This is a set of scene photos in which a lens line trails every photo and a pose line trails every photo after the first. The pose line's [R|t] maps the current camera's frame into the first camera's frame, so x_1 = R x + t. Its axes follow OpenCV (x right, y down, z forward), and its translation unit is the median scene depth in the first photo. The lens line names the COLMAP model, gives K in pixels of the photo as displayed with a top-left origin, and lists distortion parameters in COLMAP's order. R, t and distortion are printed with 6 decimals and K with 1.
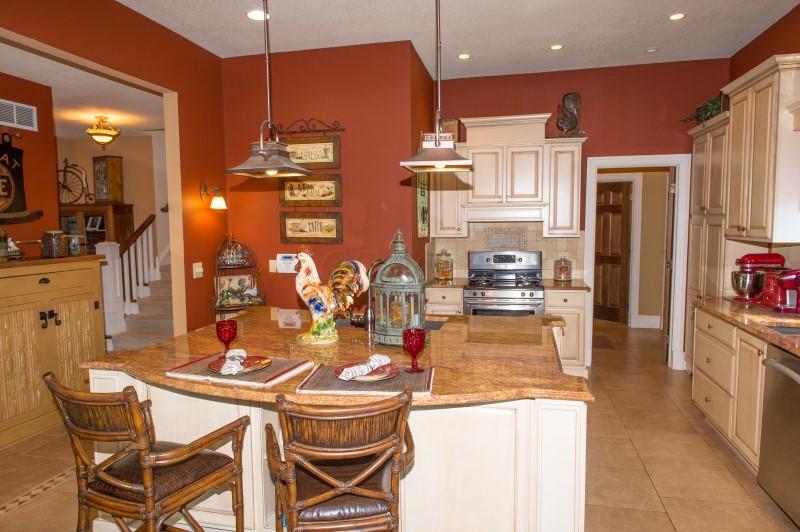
lens RADIAL K [[541.3, 0, 398.7], [0, 541.3, 266.5], [0, 0, 1]] dist [0.000901, 0.000063]
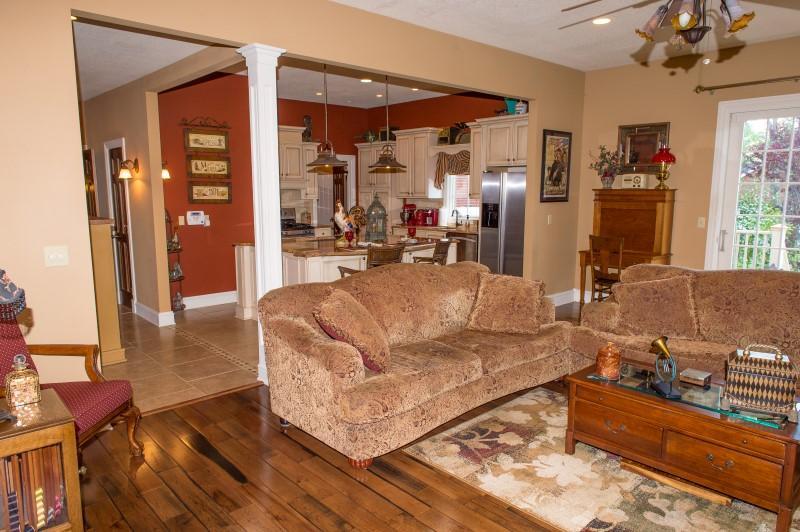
lens RADIAL K [[541.3, 0, 399.7], [0, 541.3, 266.5], [0, 0, 1]] dist [0.000901, 0.000063]
pose [[0.562794, -0.106659, 0.819687, -1.099695], [0.065642, 0.994275, 0.084306, 0.036845], [-0.823987, 0.006359, 0.566573, -0.248271]]
